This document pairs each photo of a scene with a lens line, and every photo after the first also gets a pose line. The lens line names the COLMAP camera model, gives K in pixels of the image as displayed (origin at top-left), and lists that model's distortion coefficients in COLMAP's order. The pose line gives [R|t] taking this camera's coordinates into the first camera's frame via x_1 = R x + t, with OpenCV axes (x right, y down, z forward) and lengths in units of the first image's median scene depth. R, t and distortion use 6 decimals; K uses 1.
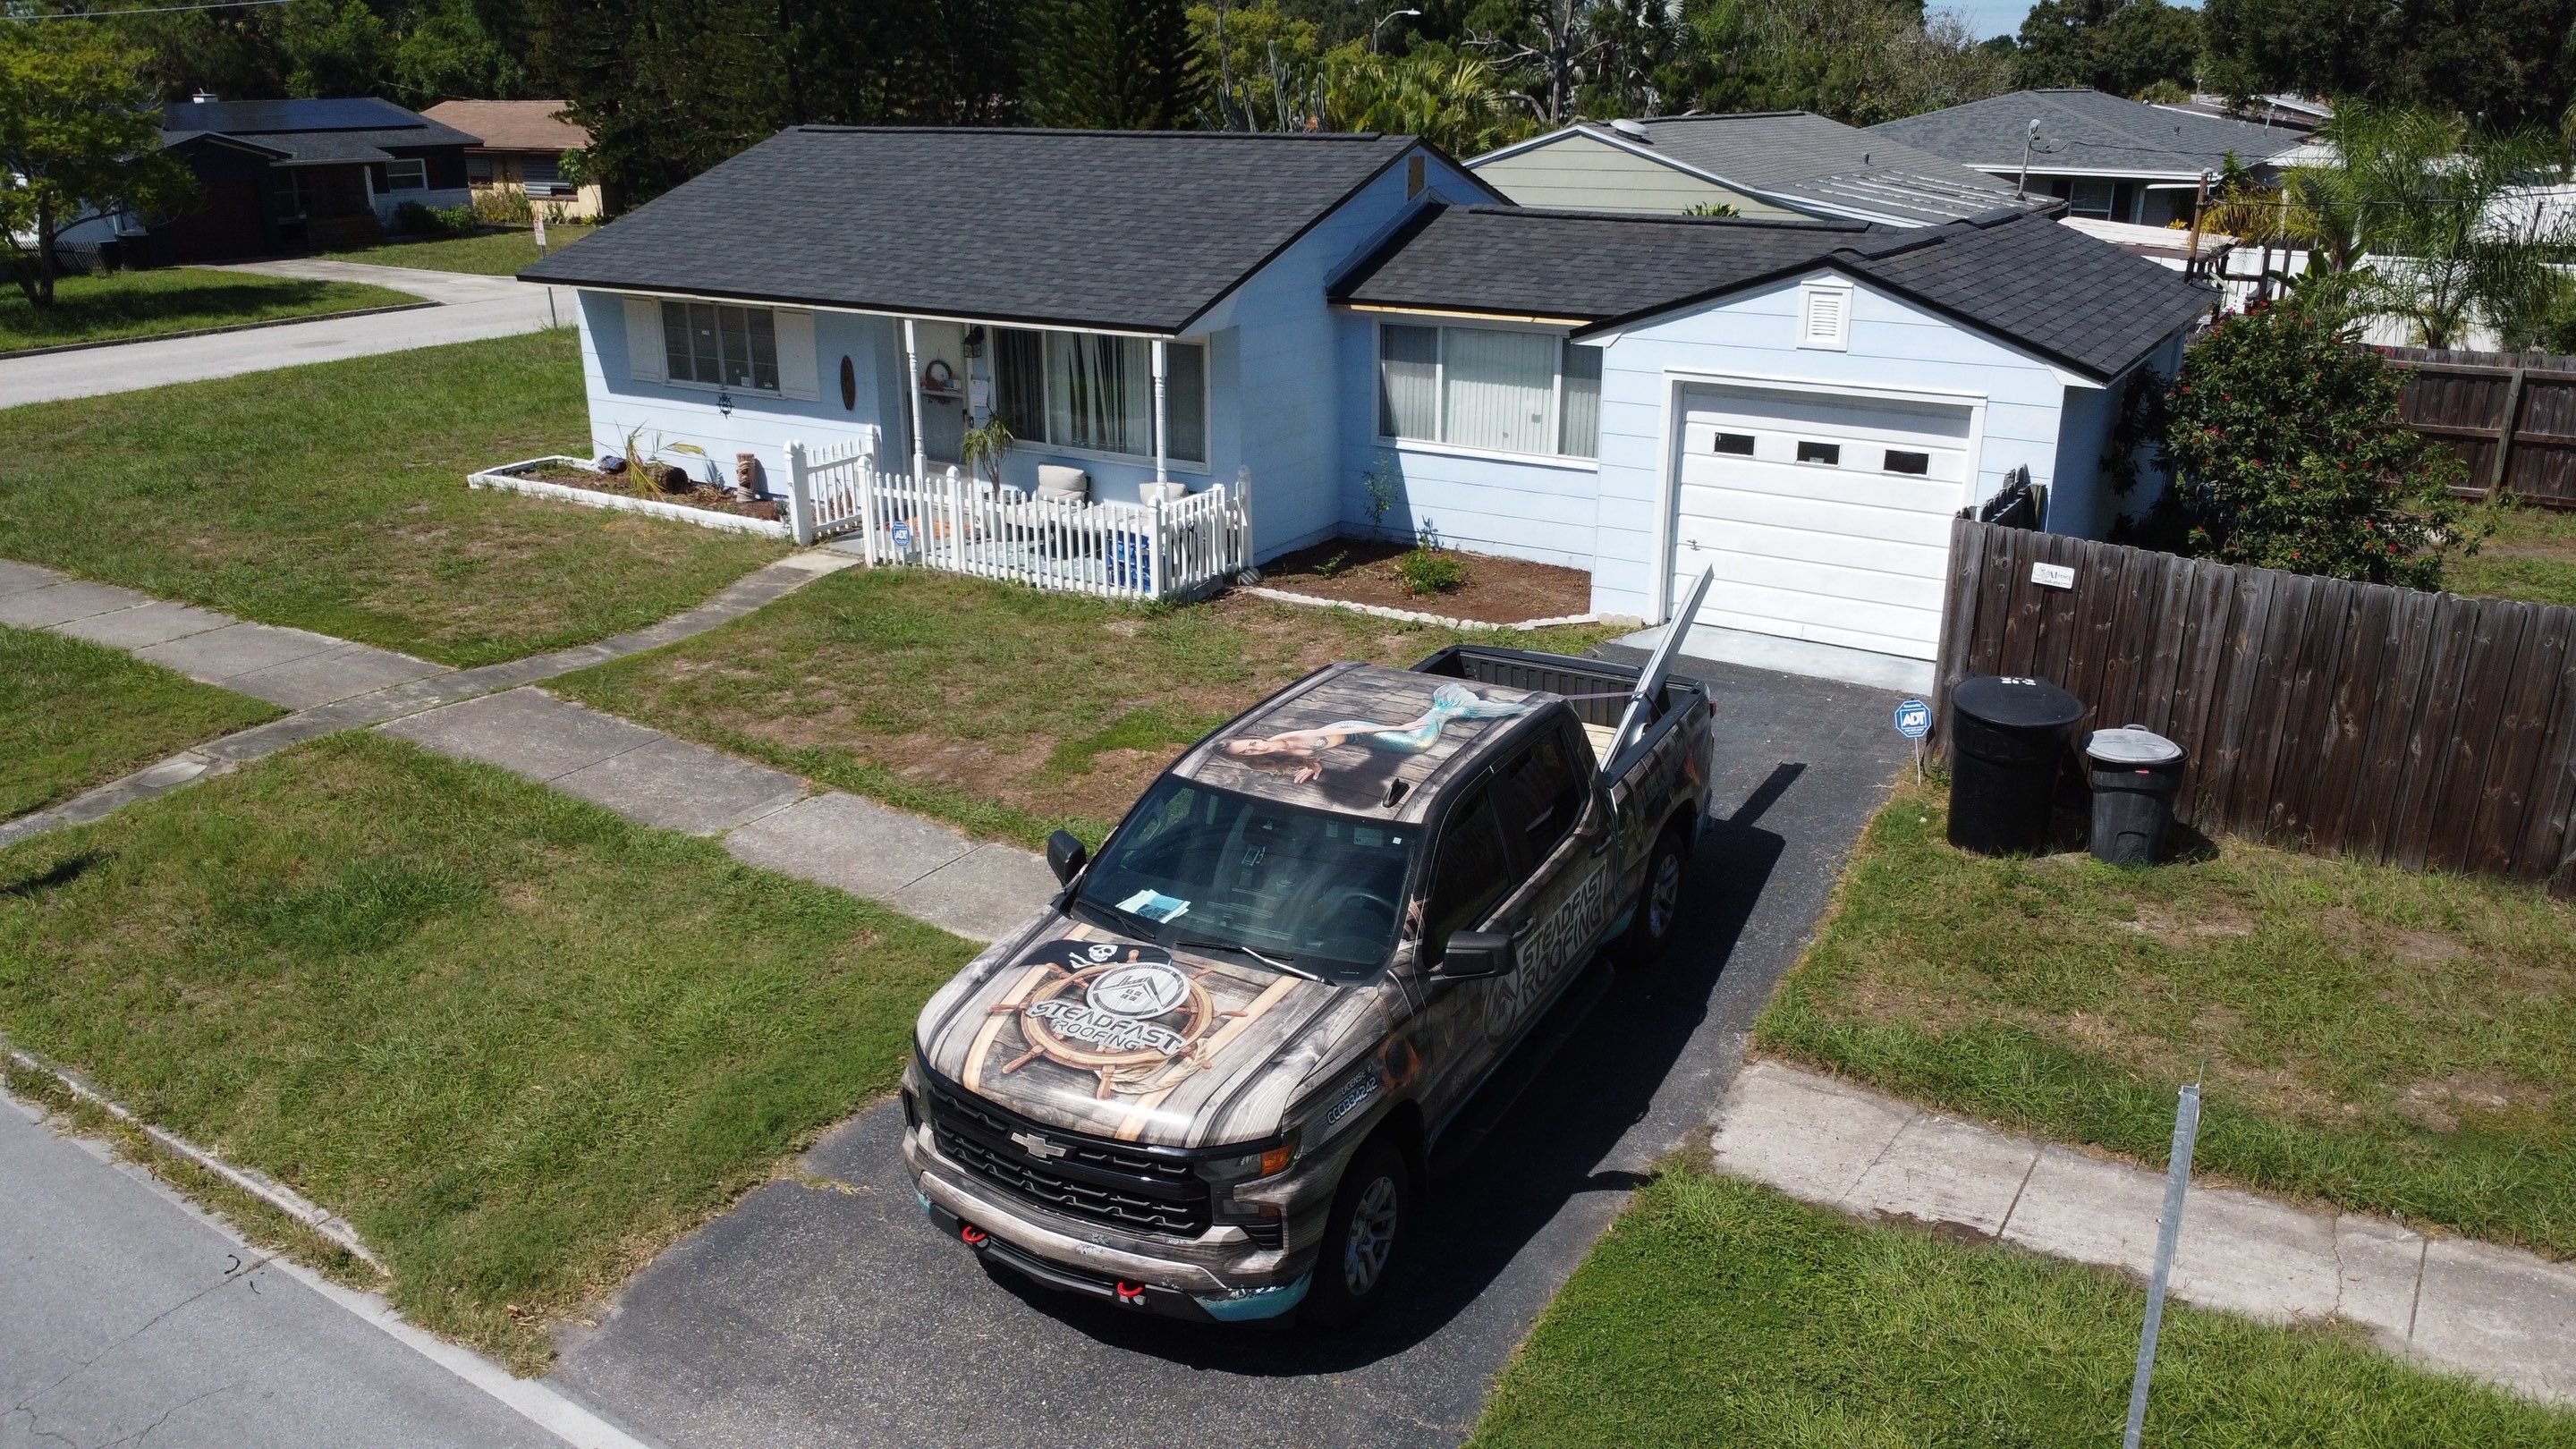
lens RADIAL K [[1869.1, 0, 1275.4], [0, 1869.1, 716.9], [0, 0, 1]] dist [-0.028689, -0.011966]
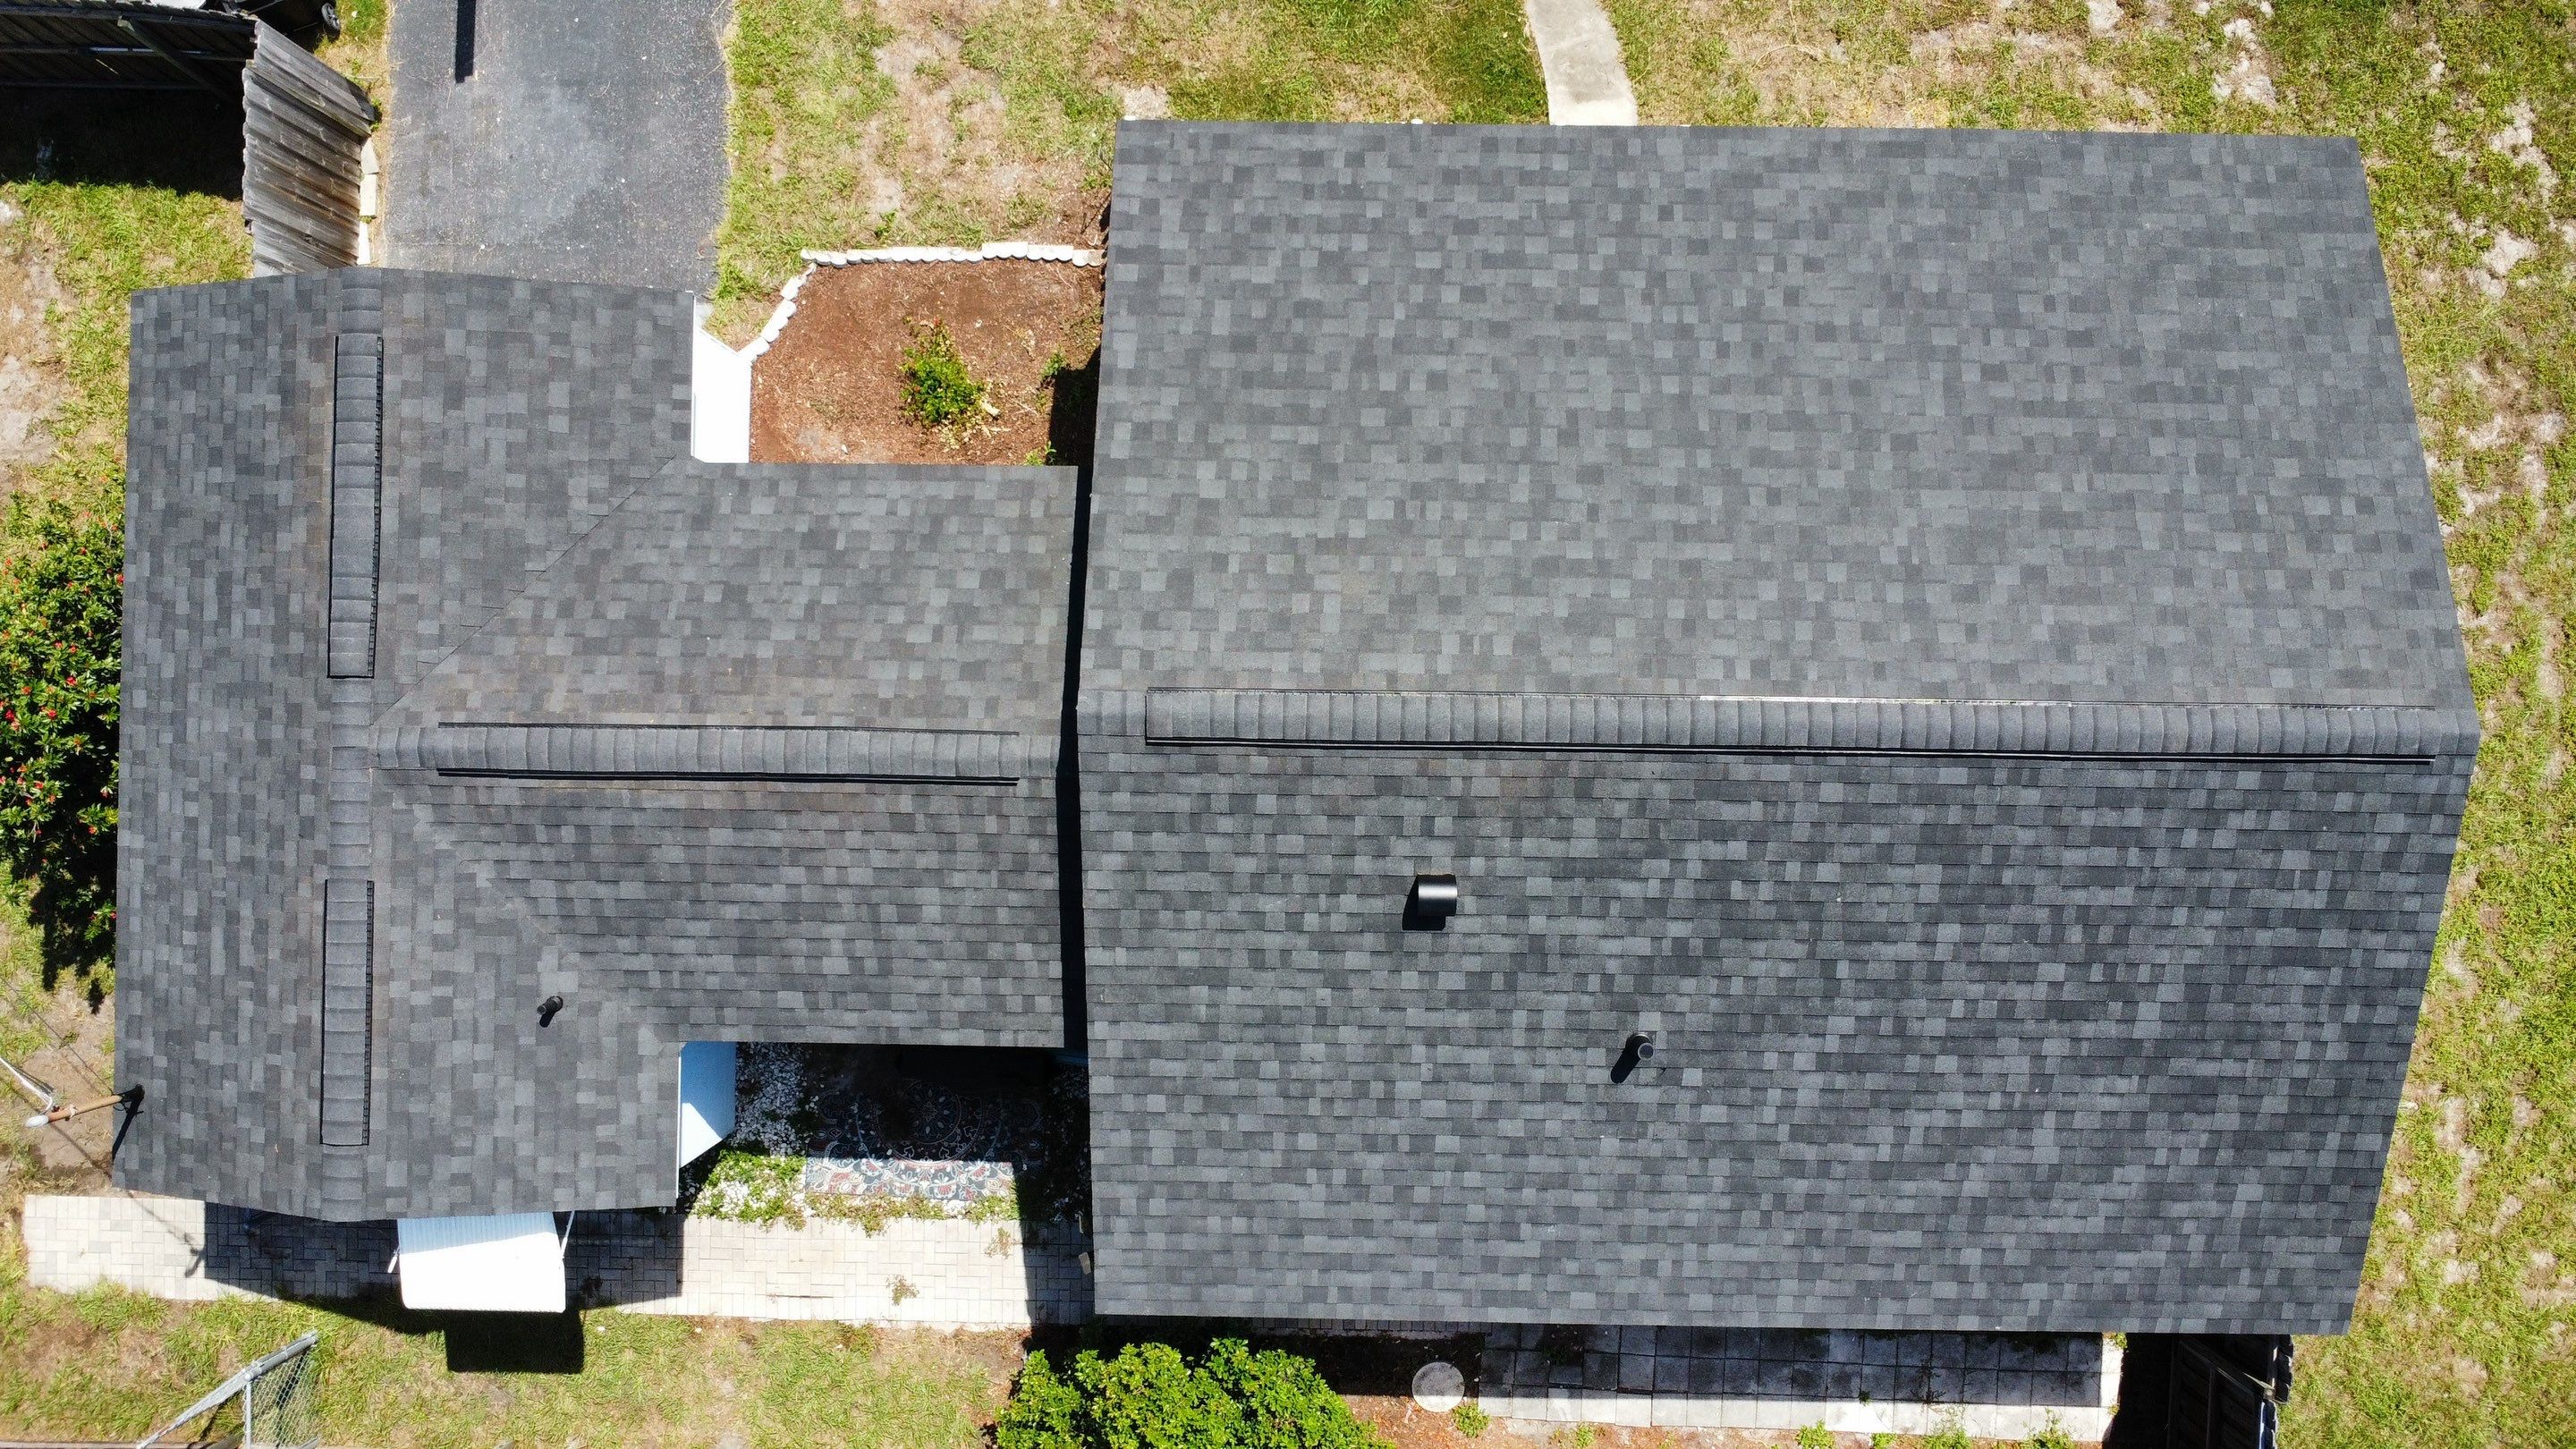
lens RADIAL K [[1869.1, 0, 1280.1], [0, 1869.1, 719.6], [0, 0, 1]] dist [-0.028689, -0.011966]
pose [[-0.852342, 0.522753, 0.015559, 0.015610], [-0.147426, -0.268708, 0.951873, -1.364260], [0.501775, 0.809027, 0.306099, 1.242659]]
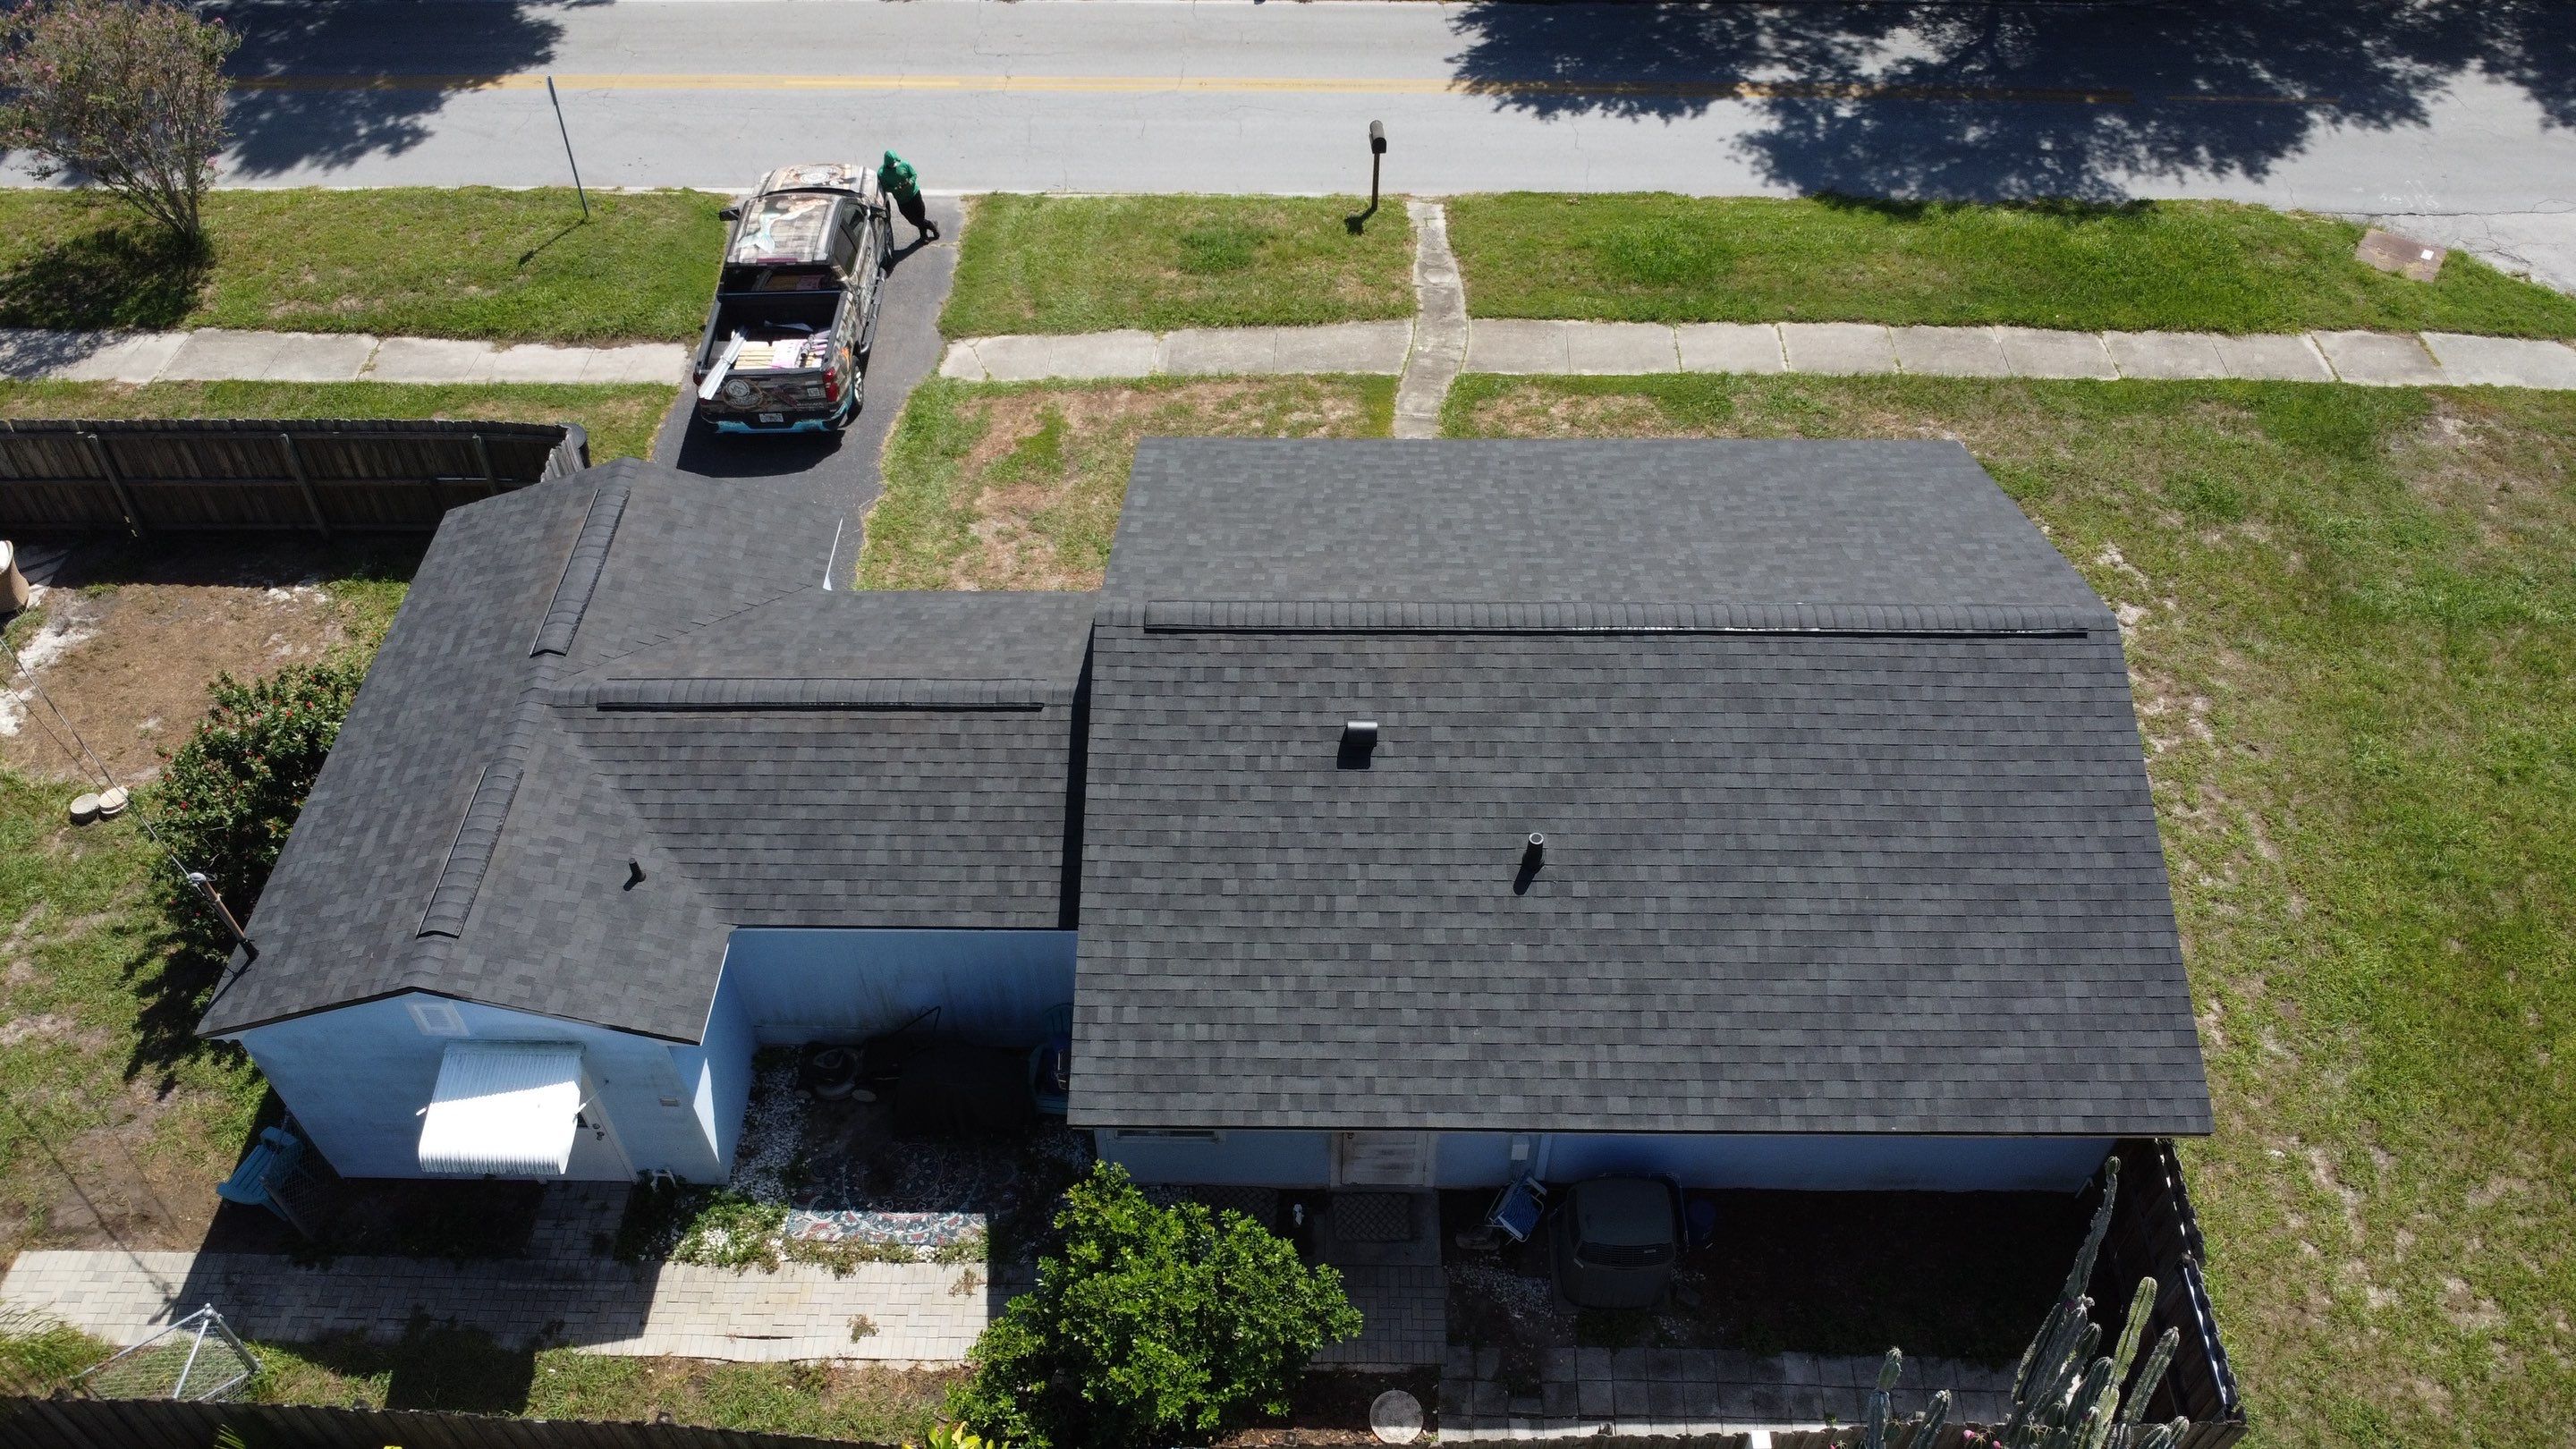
lens RADIAL K [[1869.1, 0, 1279.8], [0, 1869.1, 723.4], [0, 0, 1]] dist [-0.028689, -0.011966]
pose [[-0.851833, 0.388036, -0.351865, 0.488700], [-0.161243, 0.444872, 0.880960, -1.577452], [0.498379, 0.807166, -0.316388, 2.006290]]
